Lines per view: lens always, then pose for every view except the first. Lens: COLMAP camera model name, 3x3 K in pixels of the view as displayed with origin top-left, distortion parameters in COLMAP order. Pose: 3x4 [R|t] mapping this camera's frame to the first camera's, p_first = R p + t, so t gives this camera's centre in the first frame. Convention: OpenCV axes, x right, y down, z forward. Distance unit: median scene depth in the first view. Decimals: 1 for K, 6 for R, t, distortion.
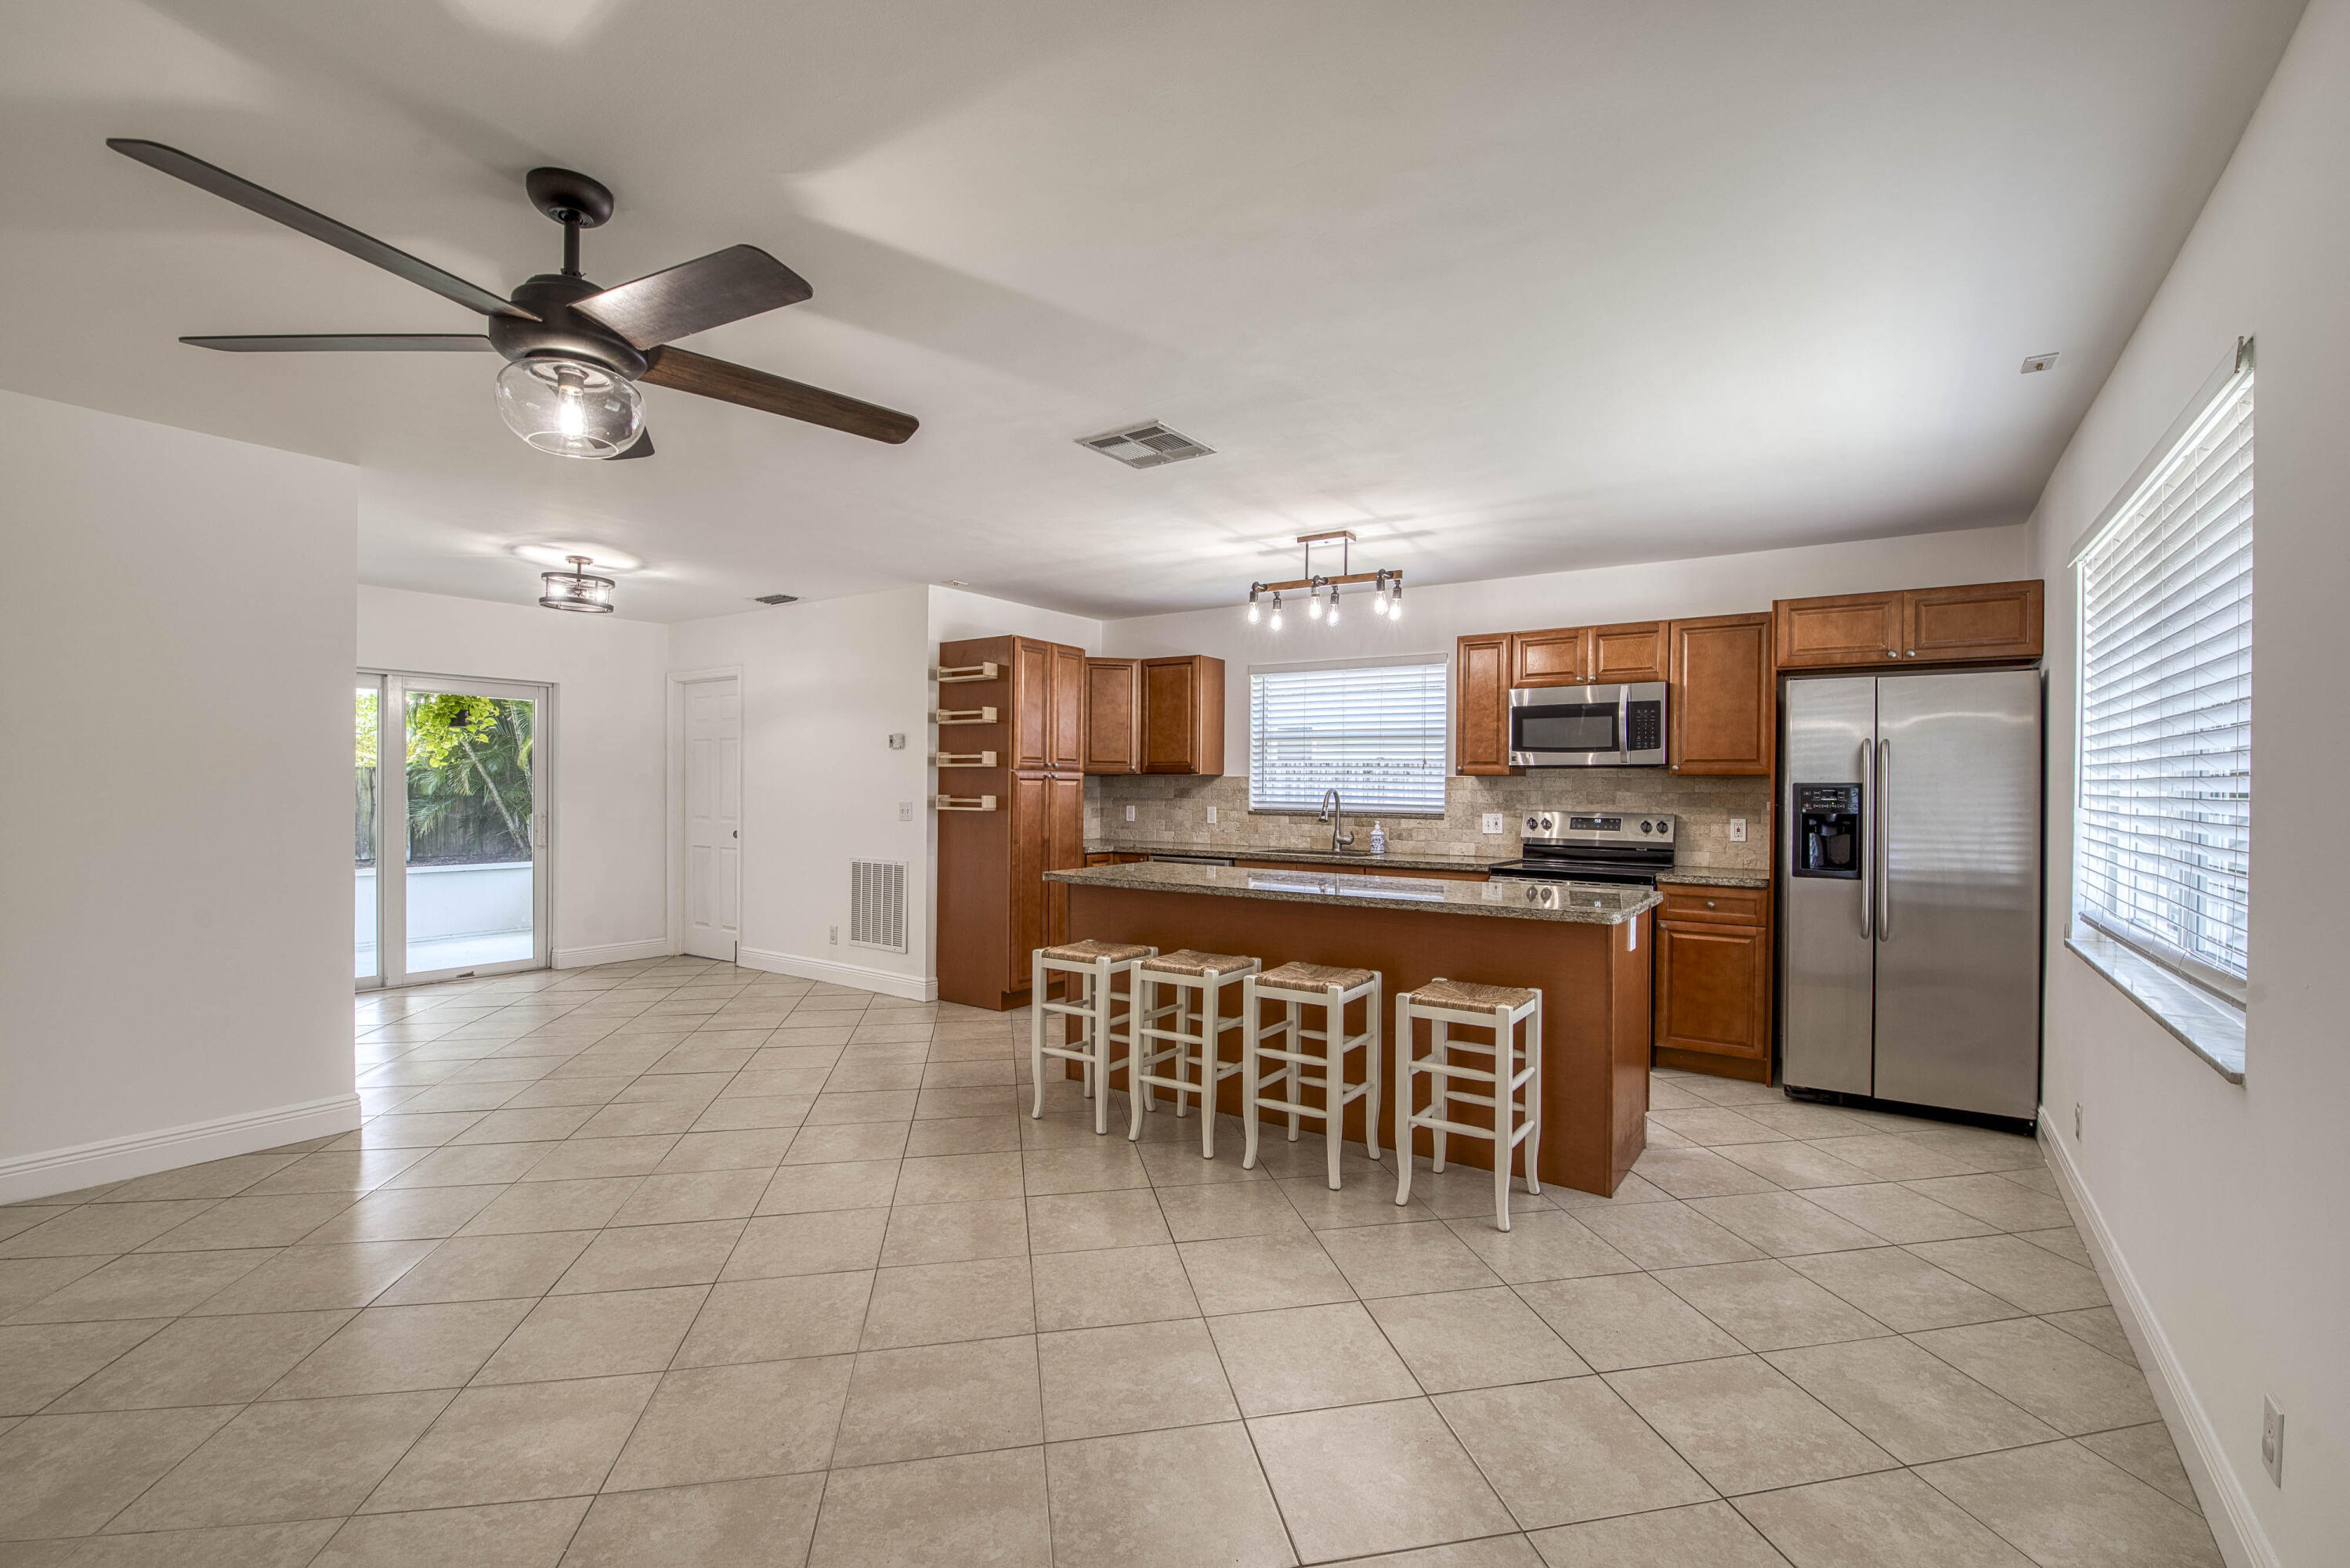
lens RADIAL K [[1011.1, 0, 1199.9], [0, 1011.1, 793.0], [0, 0, 1]] dist [-0.000361, -0.011323]
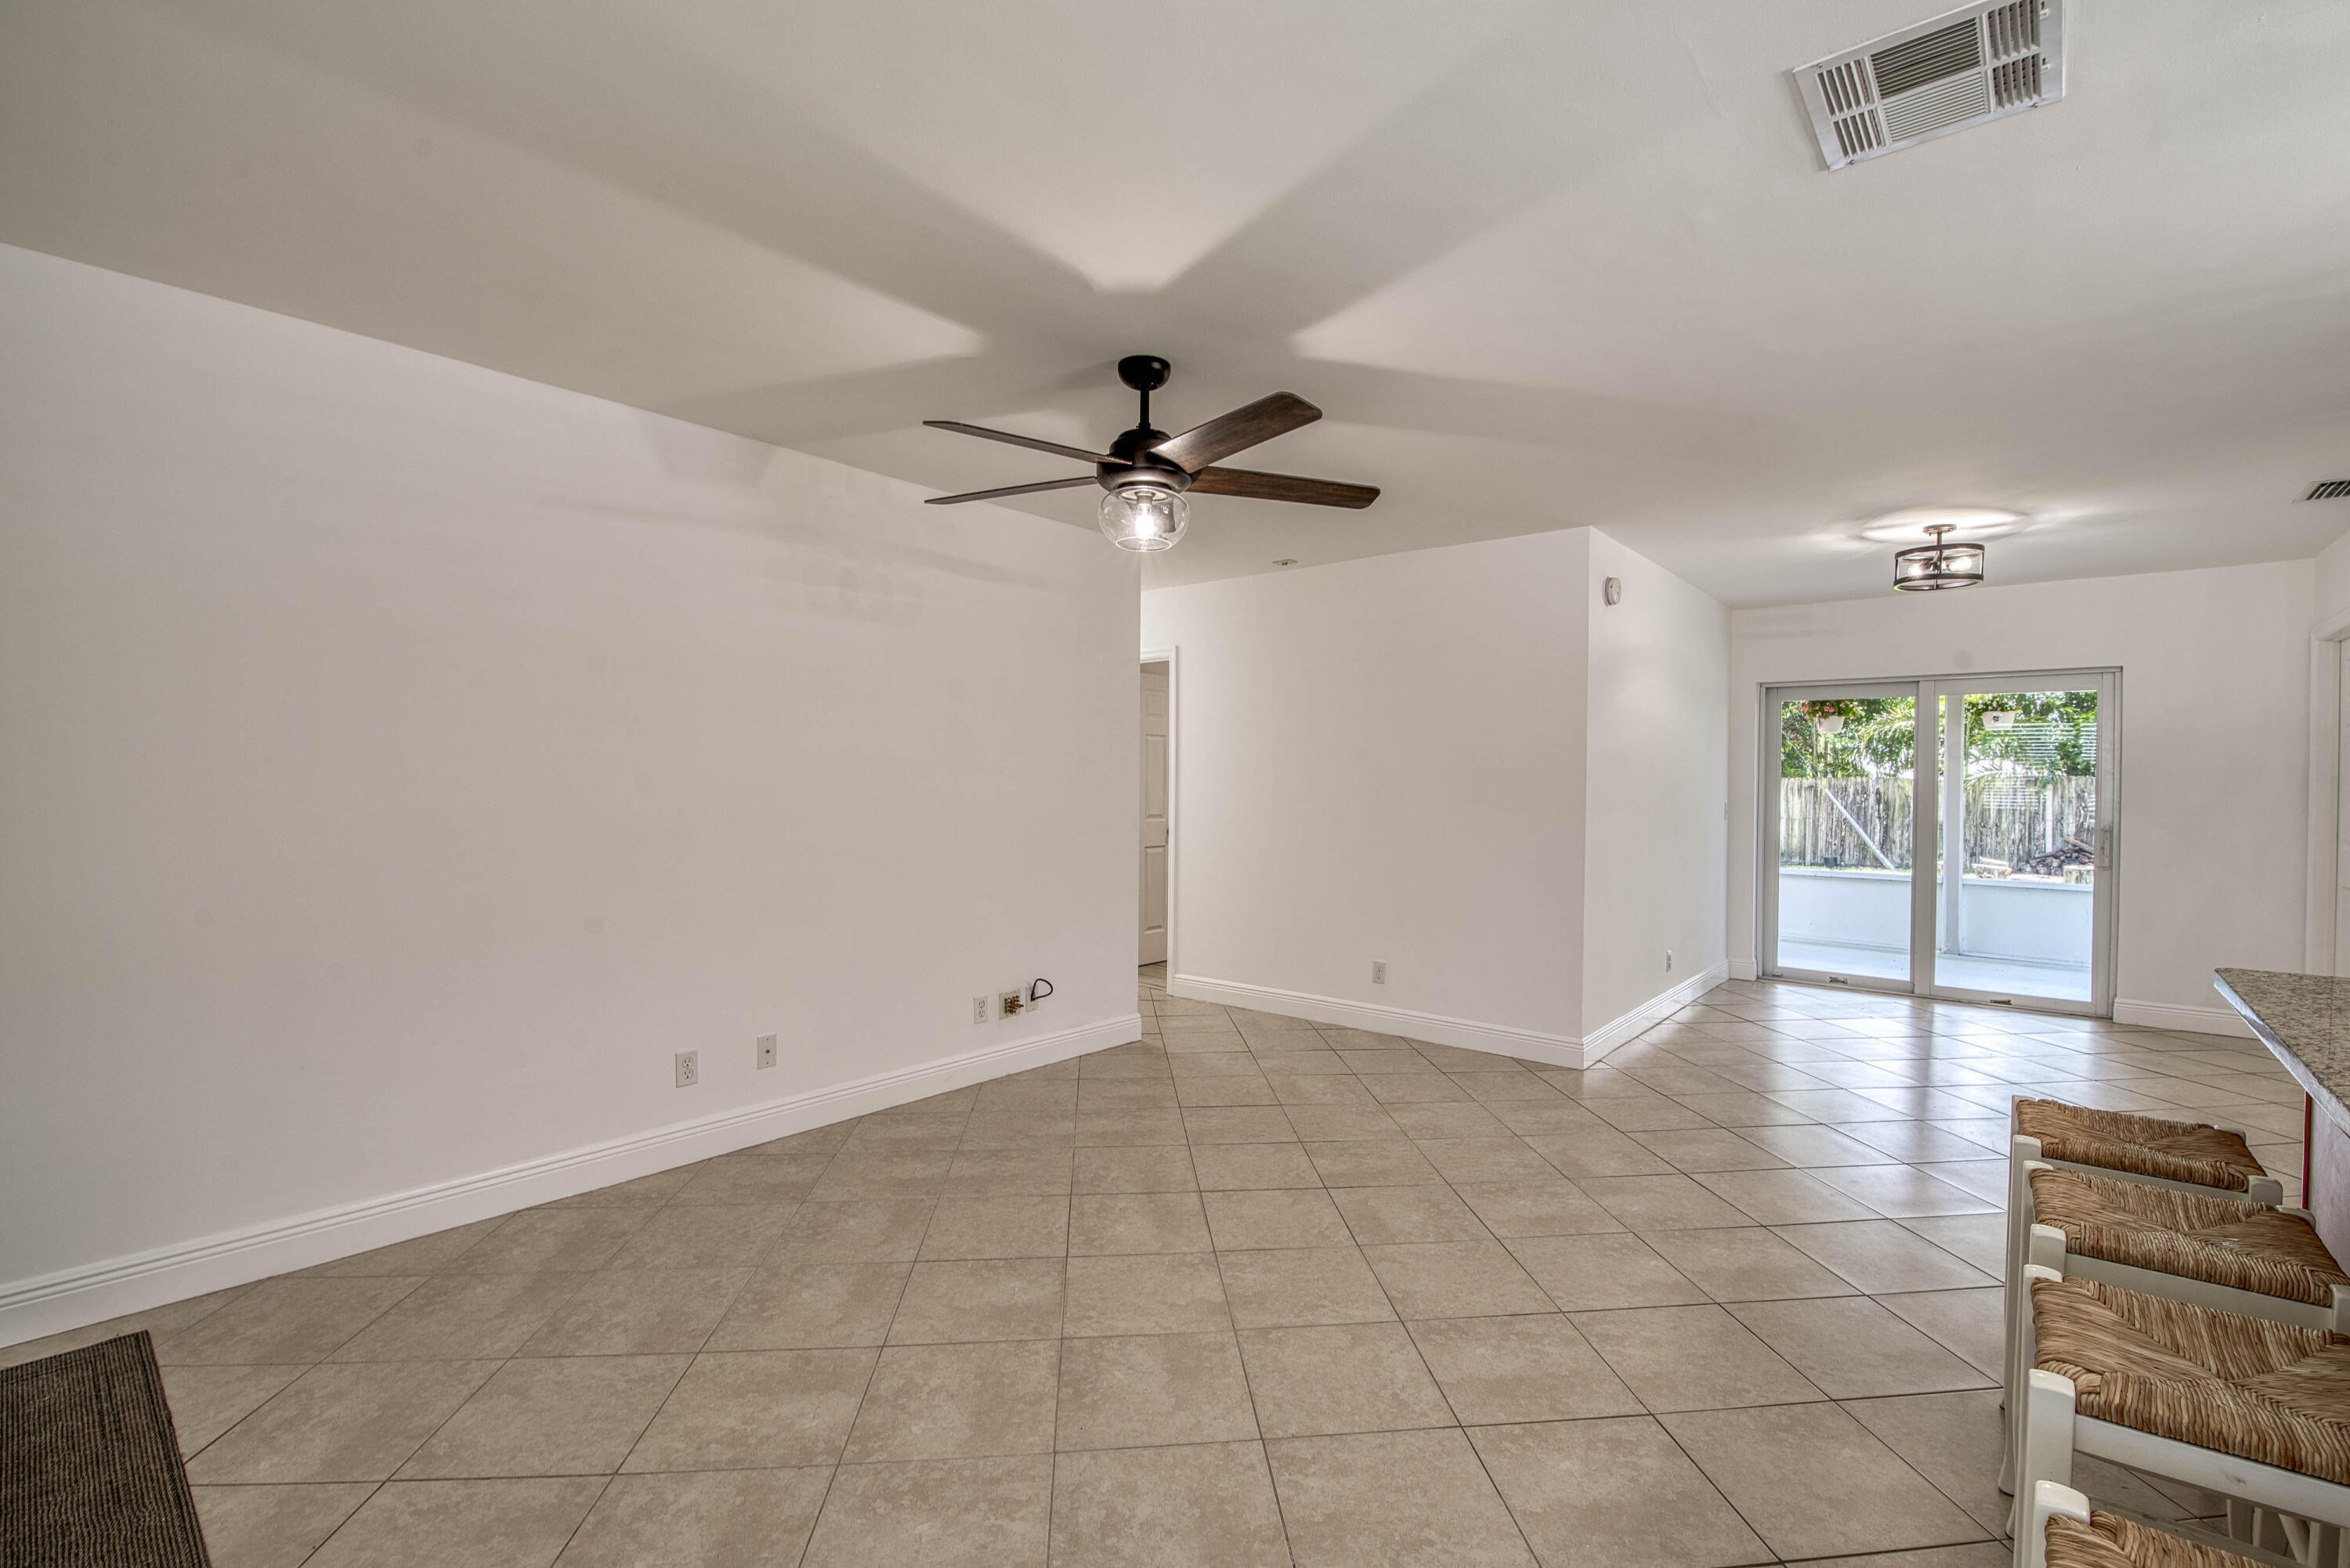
lens RADIAL K [[1011.1, 0, 1199.9], [0, 1011.1, 793.0], [0, 0, 1]] dist [-0.000361, -0.011323]
pose [[-0.098185, 0.002986, -0.995164, 0.316729], [-0.015836, 0.999864, 0.004562, 0.000273], [0.995042, 0.016207, -0.098125, 0.484842]]
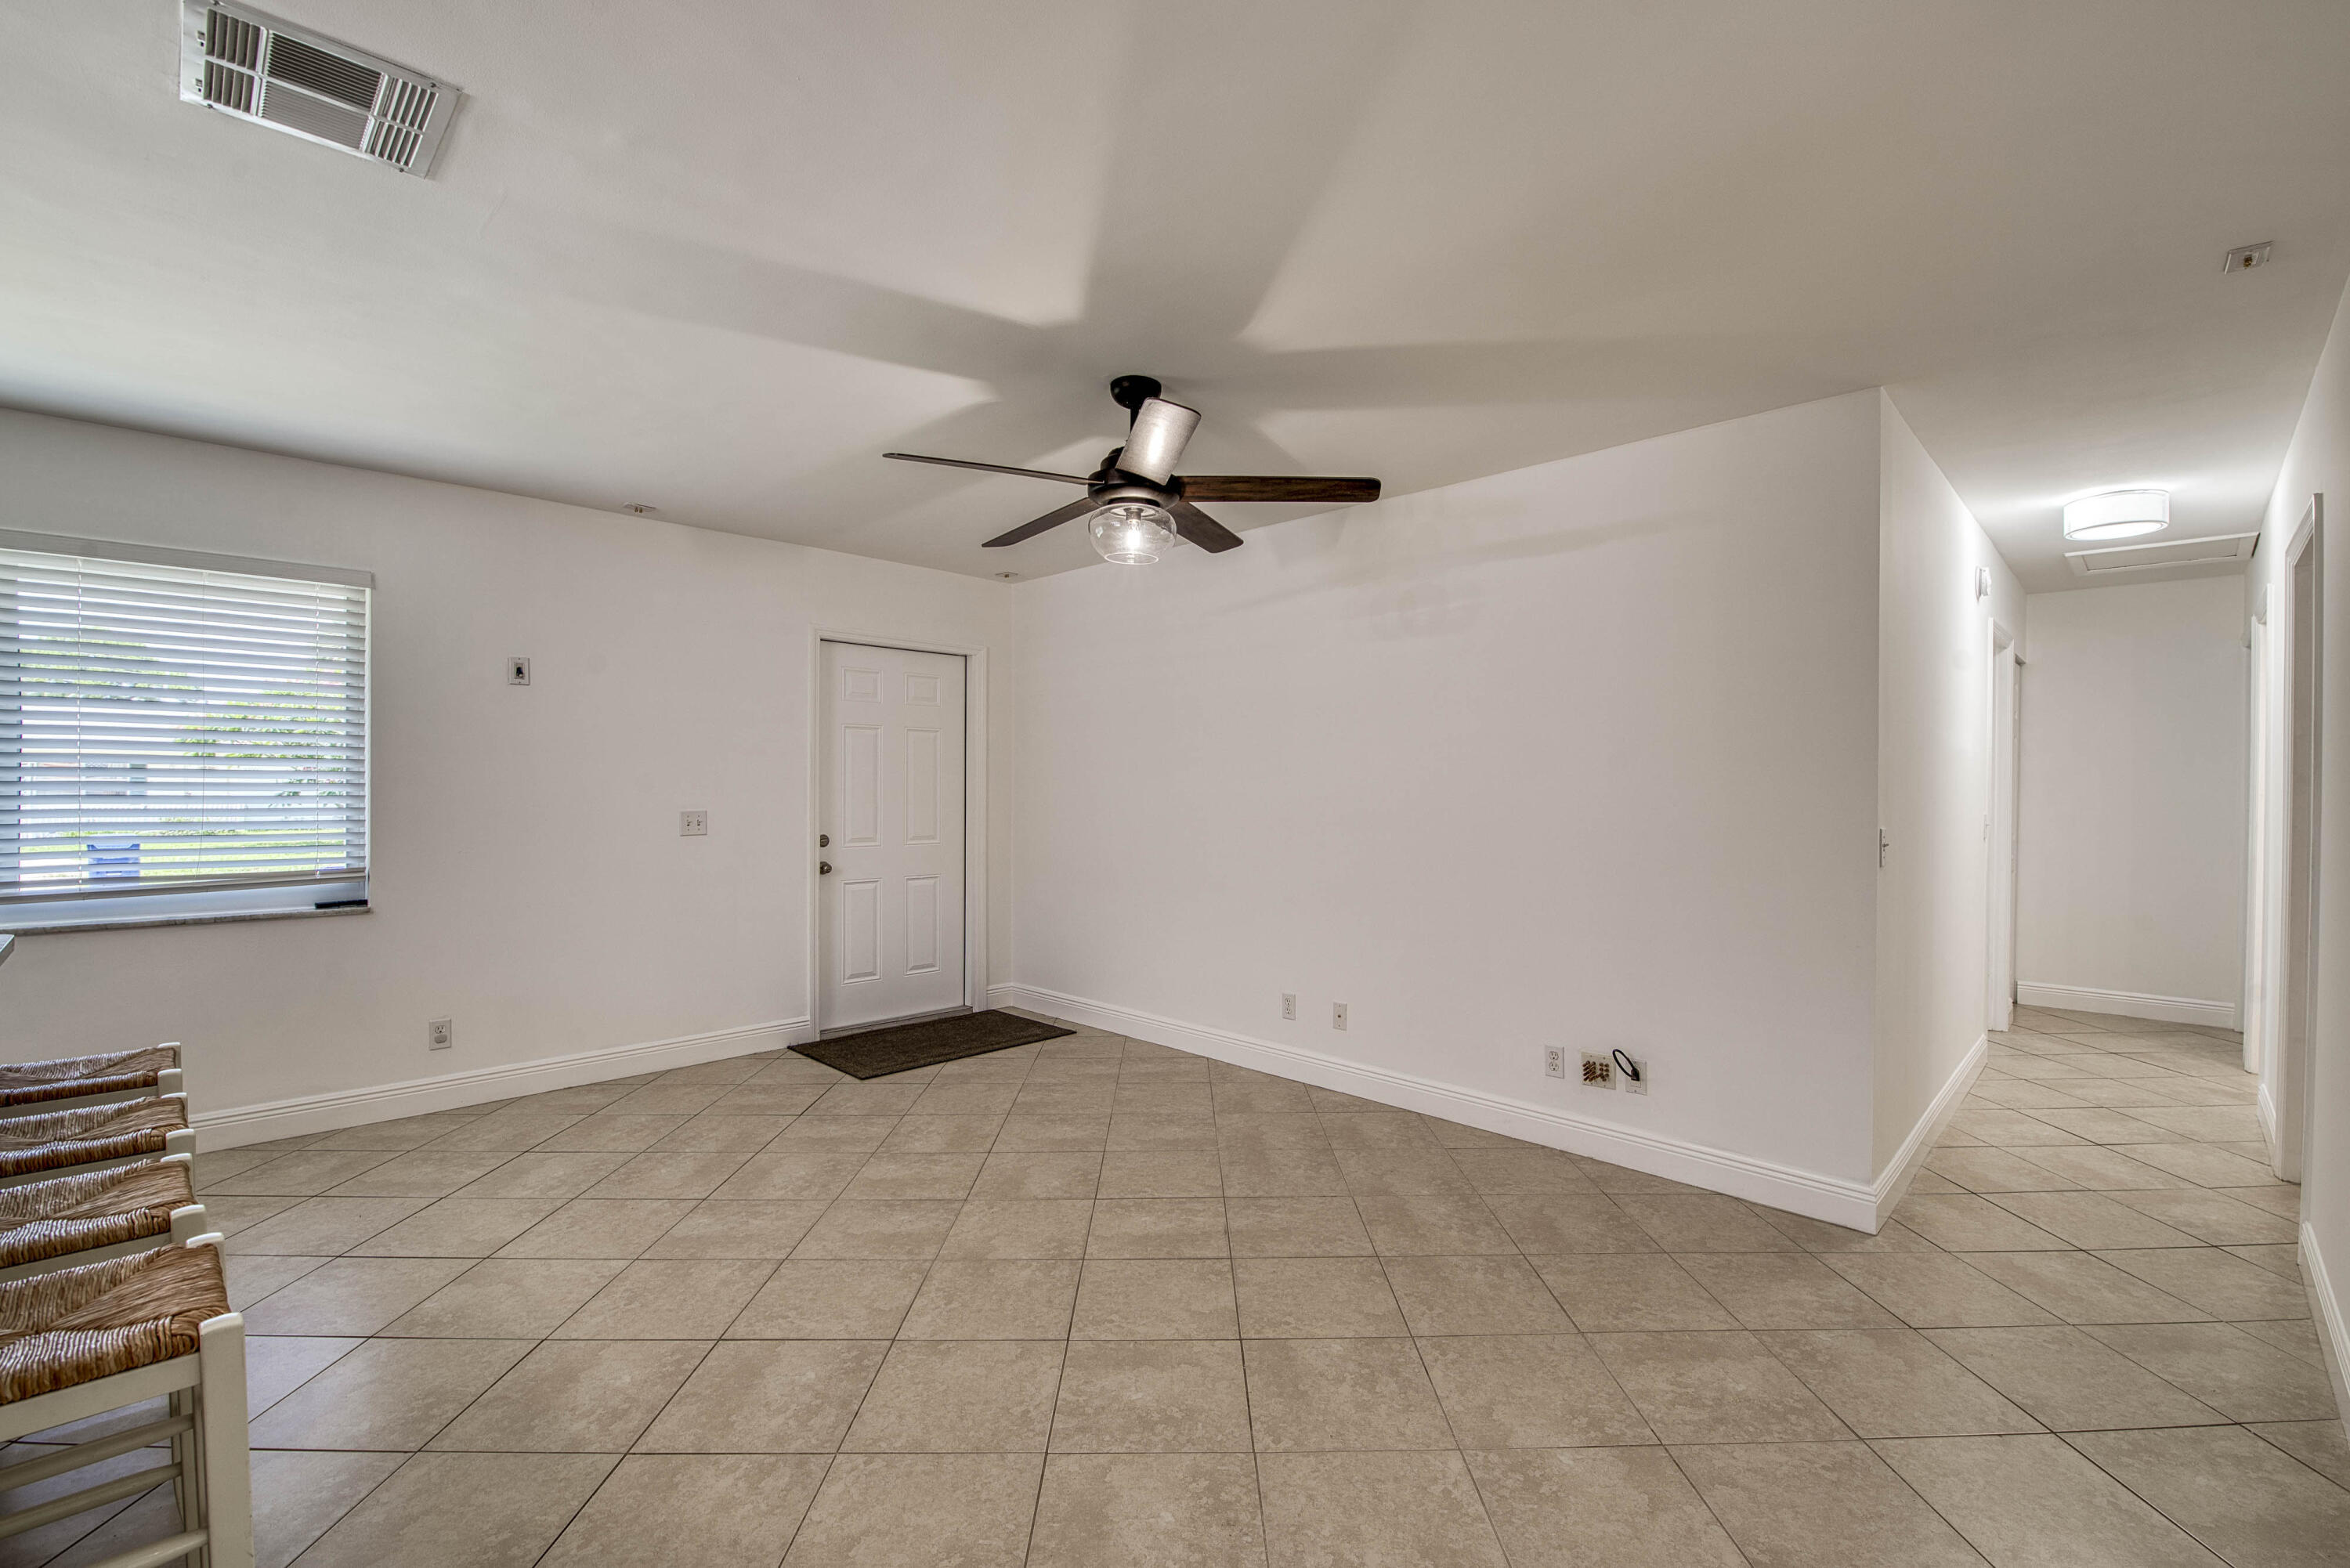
lens RADIAL K [[1011.1, 0, 1199.9], [0, 1011.1, 793.0], [0, 0, 1]] dist [-0.000361, -0.011323]
pose [[-0.984478, -0.014447, 0.174911, -0.389240], [-0.011843, 0.999803, 0.015924, -0.009320], [-0.175107, 0.013606, -0.984455, 0.969081]]
